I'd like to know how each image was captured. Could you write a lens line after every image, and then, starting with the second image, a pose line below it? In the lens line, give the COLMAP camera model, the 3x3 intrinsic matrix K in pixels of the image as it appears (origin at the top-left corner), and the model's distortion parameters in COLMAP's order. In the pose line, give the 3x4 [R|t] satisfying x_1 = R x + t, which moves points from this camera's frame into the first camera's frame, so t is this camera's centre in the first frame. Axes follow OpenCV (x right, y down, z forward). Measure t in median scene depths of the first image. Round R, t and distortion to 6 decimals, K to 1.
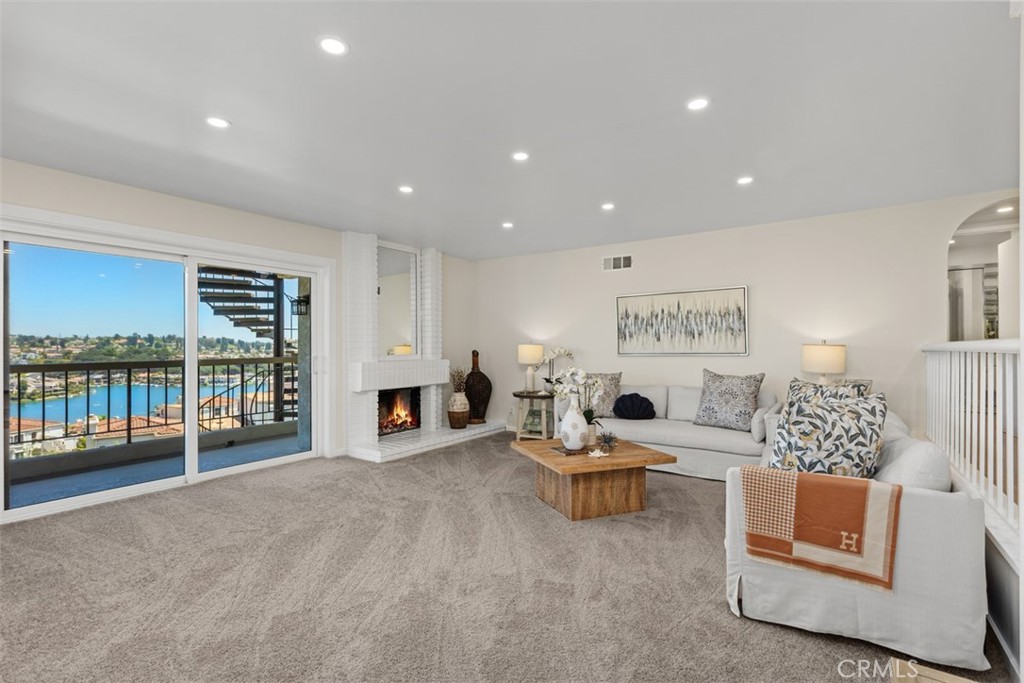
lens RADIAL K [[461.2, 0, 512.1], [0, 461.2, 341.1], [0, 0, 1]] dist [0.009360, -0.004700]
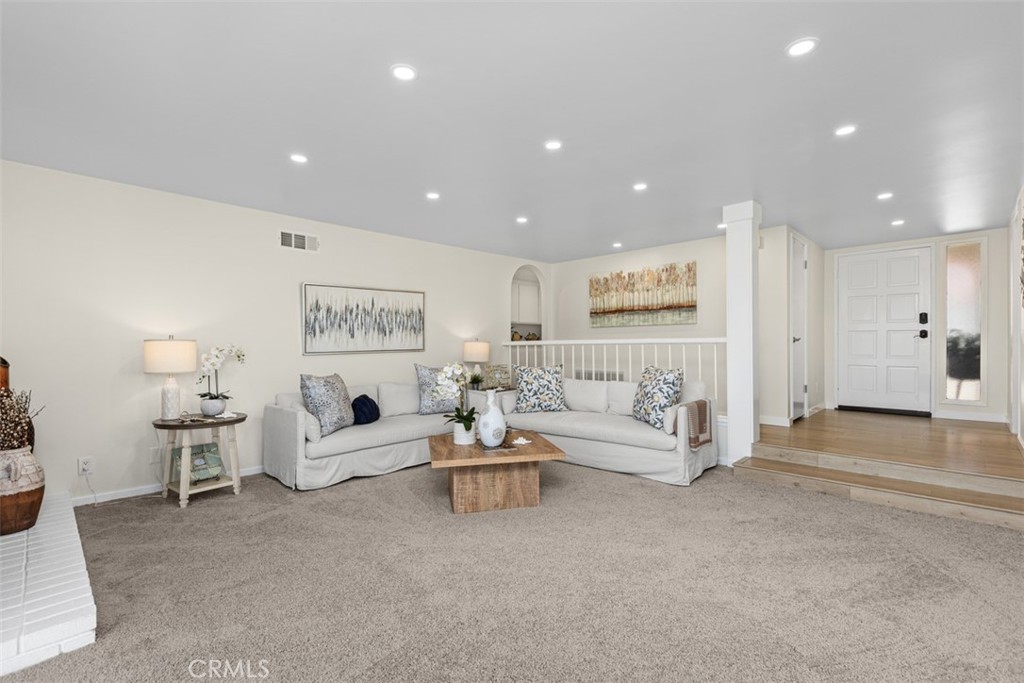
lens RADIAL K [[461.2, 0, 513.4], [0, 461.2, 341.8], [0, 0, 1]] dist [0.009360, -0.004700]
pose [[0.153790, 0.005277, 0.988089, -0.607307], [-0.003542, 0.999982, -0.004790, 0.012082], [-0.988097, -0.002763, 0.153806, 0.588489]]
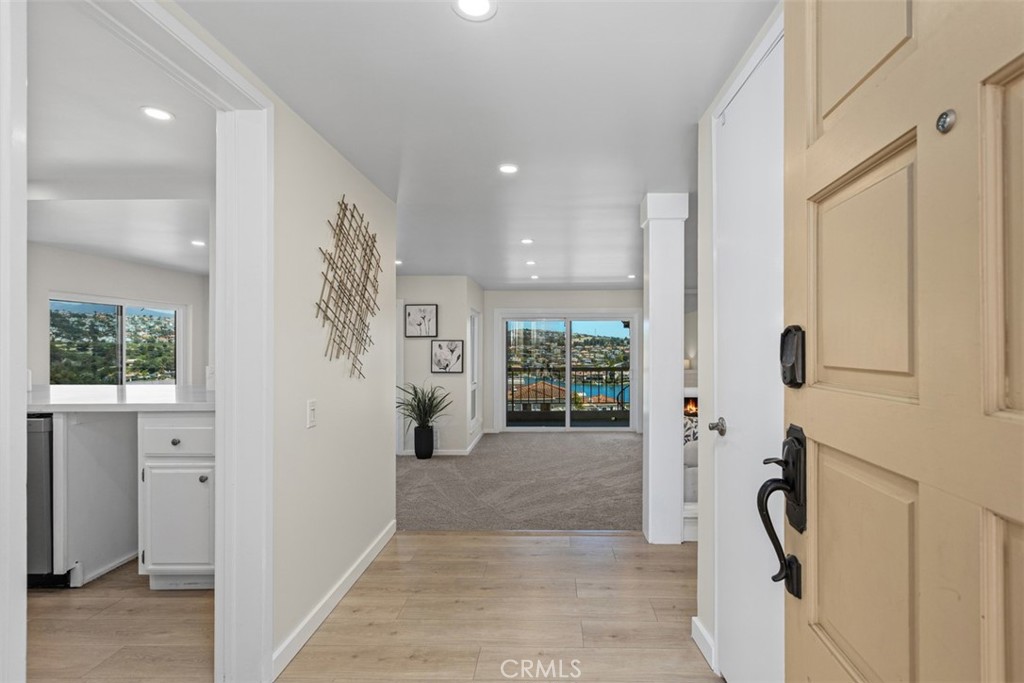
lens RADIAL K [[461.2, 0, 540.0], [0, 461.2, 346.6], [0, 0, 1]] dist [0.009360, -0.004700]
pose [[0.565493, 0.002022, -0.824751, 0.763351], [0.009250, 0.999919, 0.008793, -0.067270], [0.824701, -0.012601, 0.565428, -0.196950]]
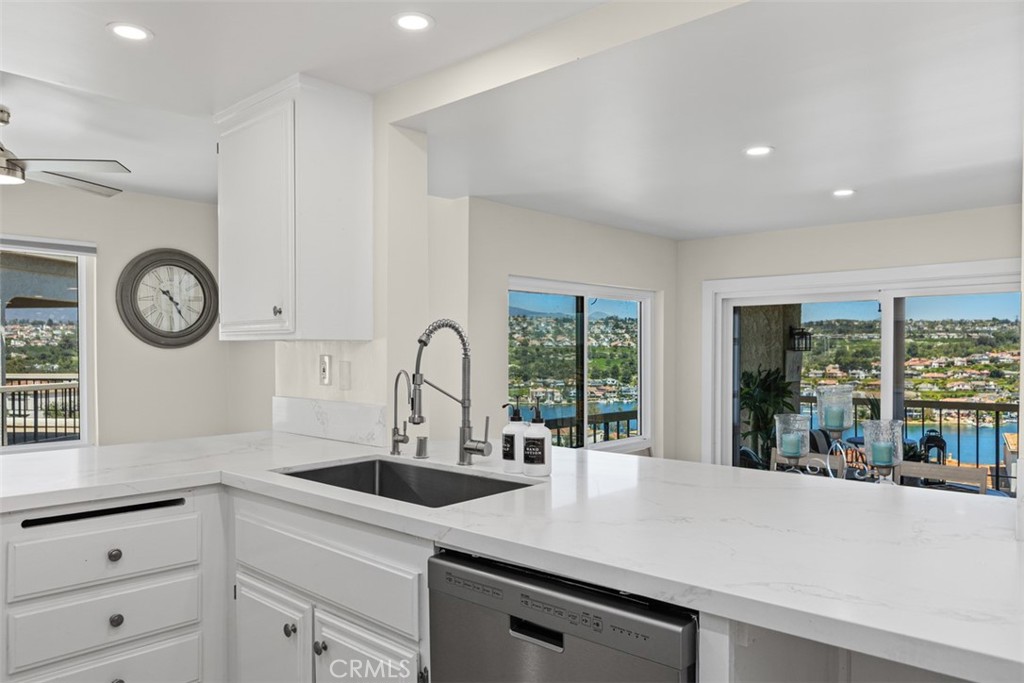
lens RADIAL K [[711.6, 0, 509.5], [0, 711.6, 362.3], [0, 0, 1]] dist [0.006557, -0.001134]
pose [[-0.119265, 0.018214, -0.992695, 0.338628], [0.012789, 0.999777, 0.016807, -0.084962], [0.992780, -0.010691, -0.119472, -0.380724]]
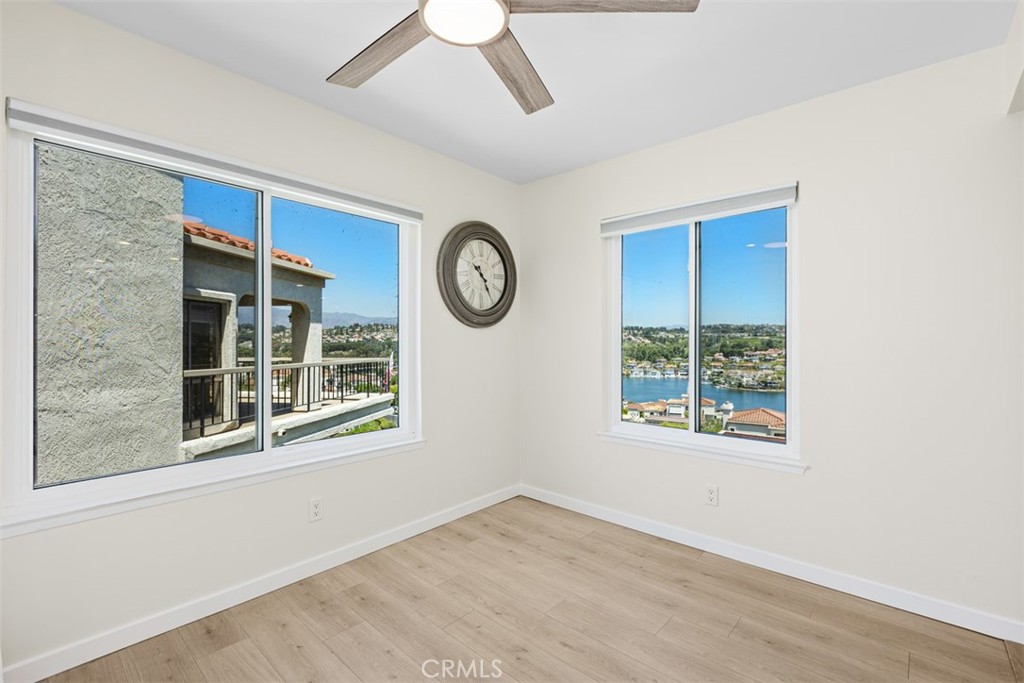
lens RADIAL K [[461.2, 0, 512.7], [0, 461.2, 343.4], [0, 0, 1]] dist [0.009360, -0.004700]
pose [[-0.114555, 0.000901, -0.993417, -0.052004], [0.012993, 0.999915, -0.000591, -0.069912], [0.993332, -0.012975, -0.114557, -0.936594]]
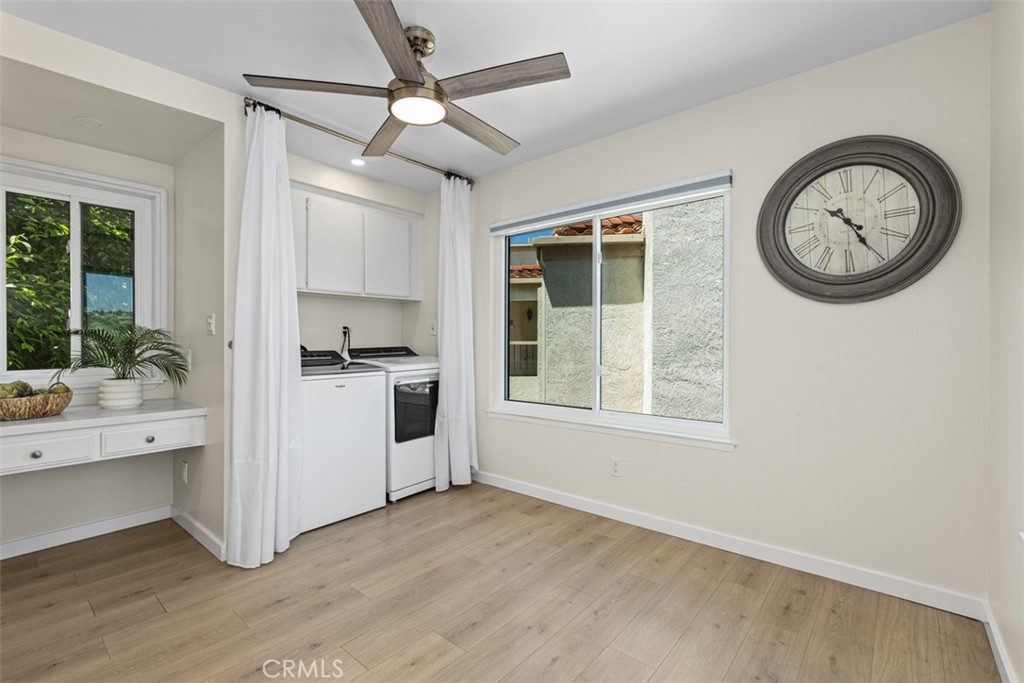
lens RADIAL K [[461.2, 0, 508.4], [0, 461.2, 340.9], [0, 0, 1]] dist [0.009360, -0.004700]
pose [[-0.995363, -0.003797, 0.096120, -0.457831], [-0.004814, 0.999935, -0.010351, -0.050530], [-0.096074, -0.010766, -0.995316, -0.575503]]
